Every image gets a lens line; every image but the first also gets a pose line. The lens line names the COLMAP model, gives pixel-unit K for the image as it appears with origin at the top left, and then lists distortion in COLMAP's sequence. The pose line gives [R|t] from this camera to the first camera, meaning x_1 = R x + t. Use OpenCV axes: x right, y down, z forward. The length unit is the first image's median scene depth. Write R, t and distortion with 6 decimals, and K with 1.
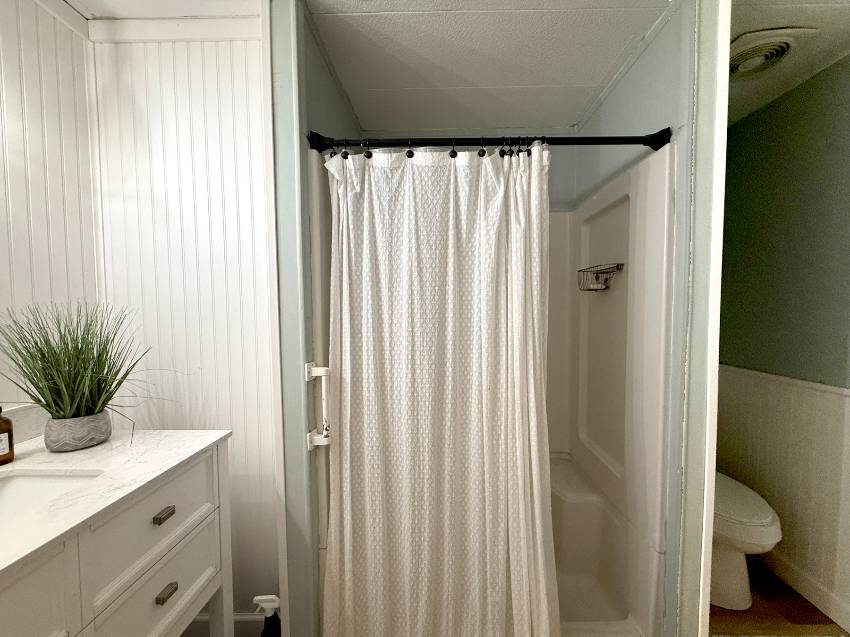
lens RADIAL K [[343.8, 0, 431.5], [0, 343.8, 320.2], [0, 0, 1]] dist [-0.002384, 0.001455]
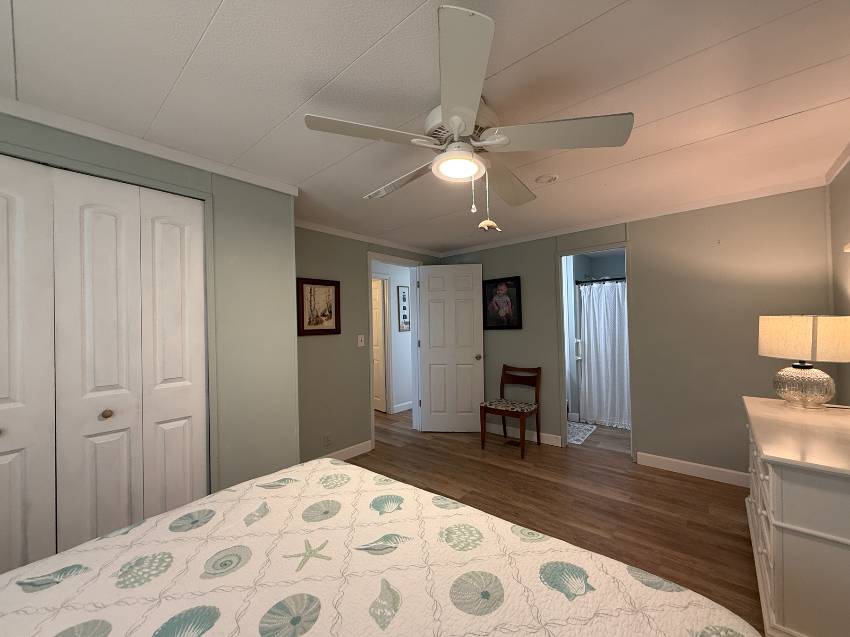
lens RADIAL K [[343.8, 0, 413.2], [0, 343.8, 321.6], [0, 0, 1]] dist [-0.002384, 0.001455]
pose [[0.757658, -0.019883, -0.652348, 0.808933], [-0.008440, 0.999154, -0.040256, 0.106103], [0.652597, 0.036007, 0.756849, -3.222906]]
